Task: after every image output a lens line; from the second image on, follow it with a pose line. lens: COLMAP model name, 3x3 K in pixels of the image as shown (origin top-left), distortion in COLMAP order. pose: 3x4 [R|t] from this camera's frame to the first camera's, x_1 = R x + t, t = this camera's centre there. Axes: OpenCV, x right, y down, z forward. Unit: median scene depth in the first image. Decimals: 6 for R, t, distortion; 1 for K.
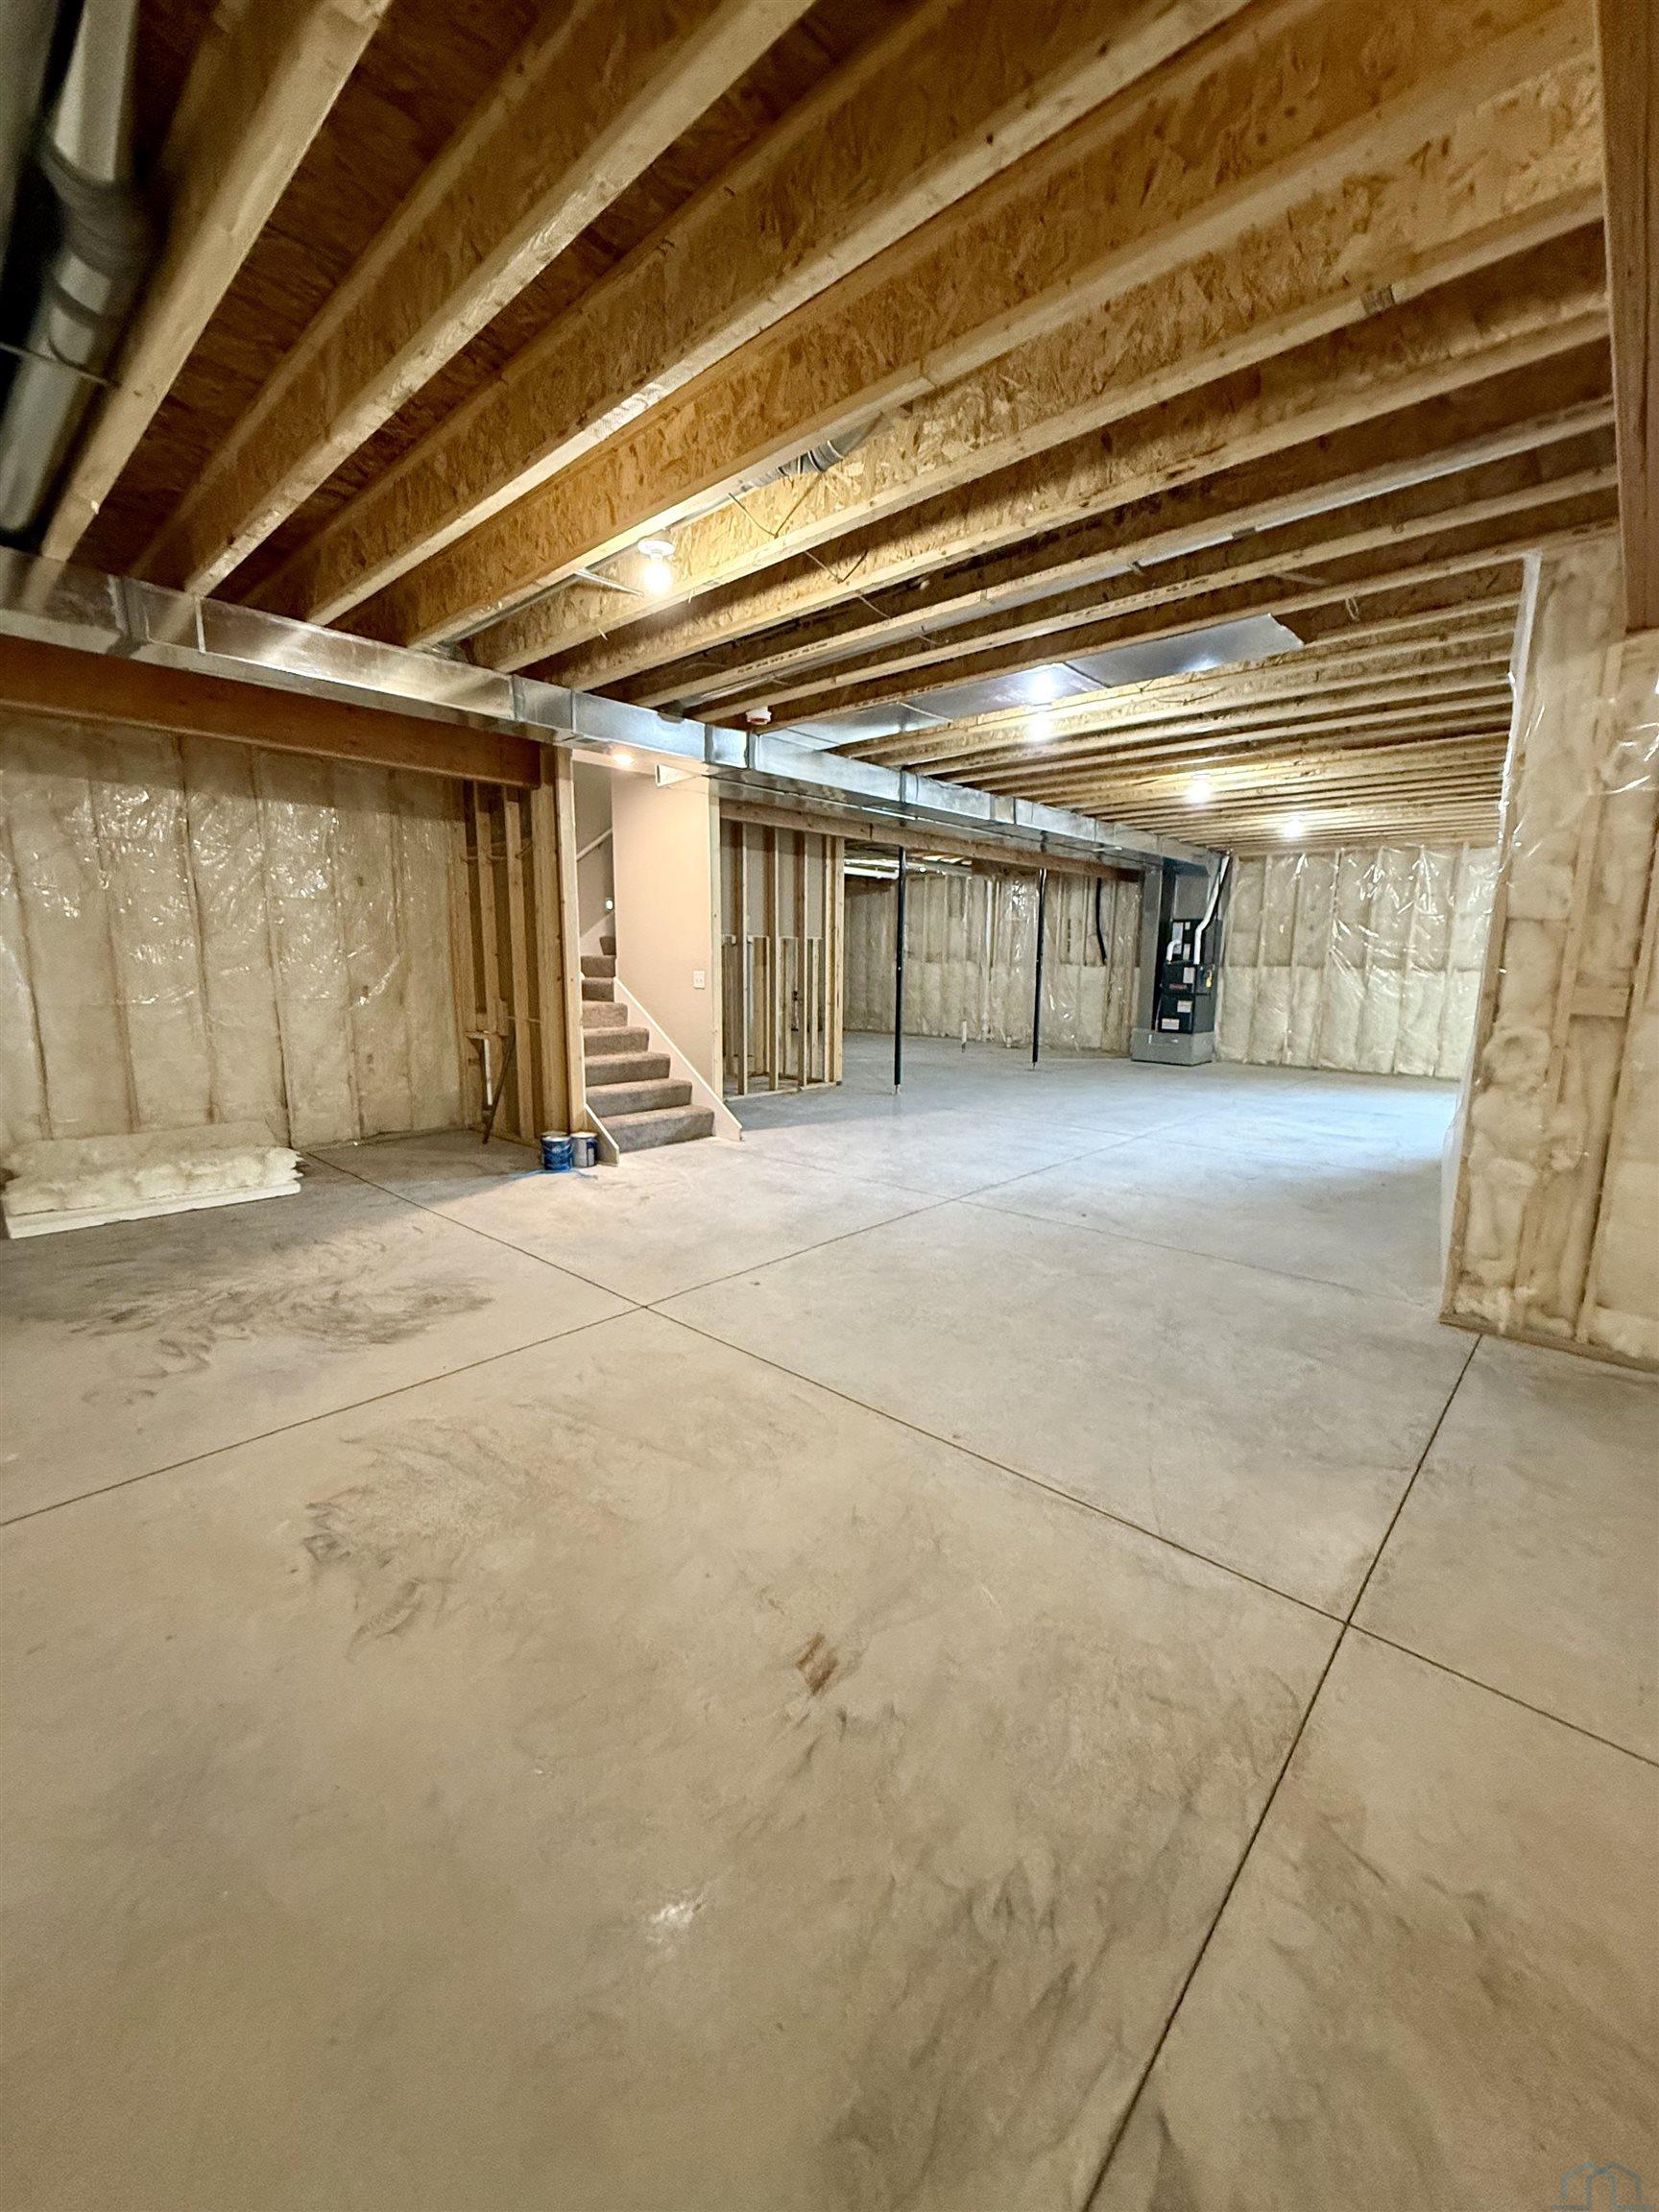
lens RADIAL K [[885.8, 0, 827.0], [0, 885.8, 1101.0], [0, 0, 1]] dist [0.000740, 0.000214]
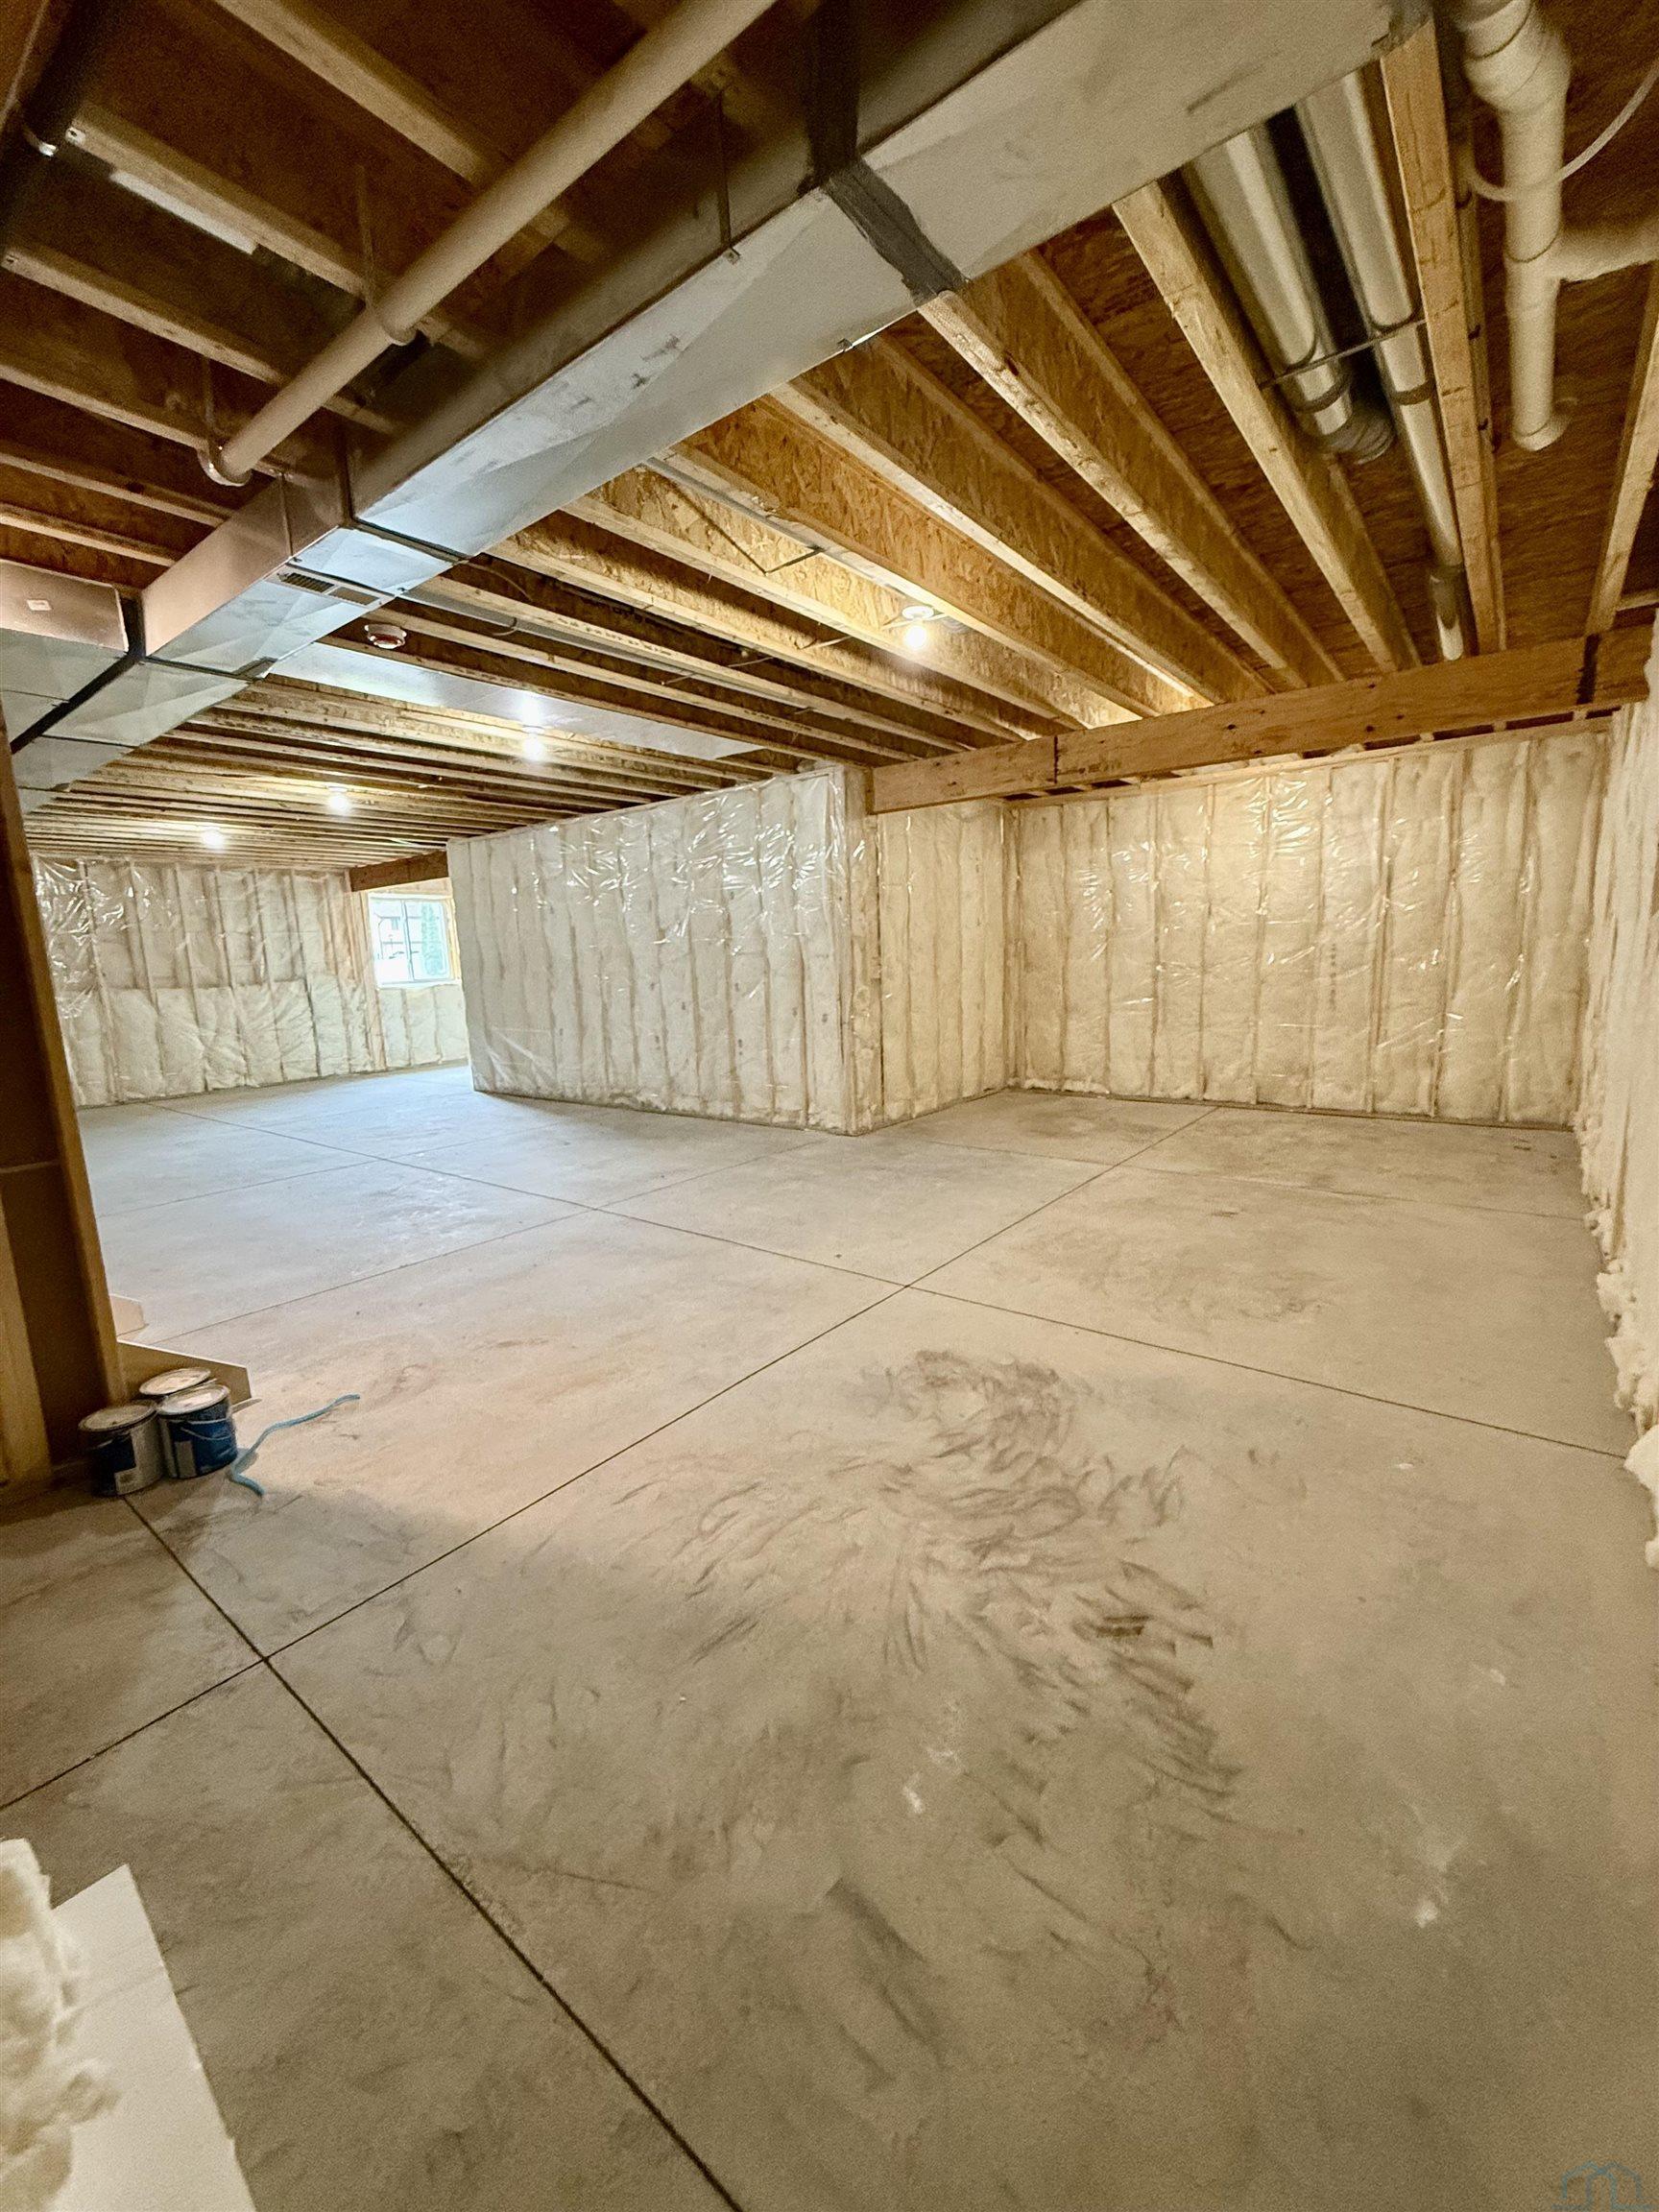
lens RADIAL K [[885.8, 0, 827.0], [0, 885.8, 1104.1], [0, 0, 1]] dist [0.000740, 0.000214]
pose [[-0.080026, -0.174823, 0.981342, -1.228521], [0.195642, 0.962596, 0.187437, -0.204268], [-0.977405, 0.206992, -0.042830, 1.104094]]
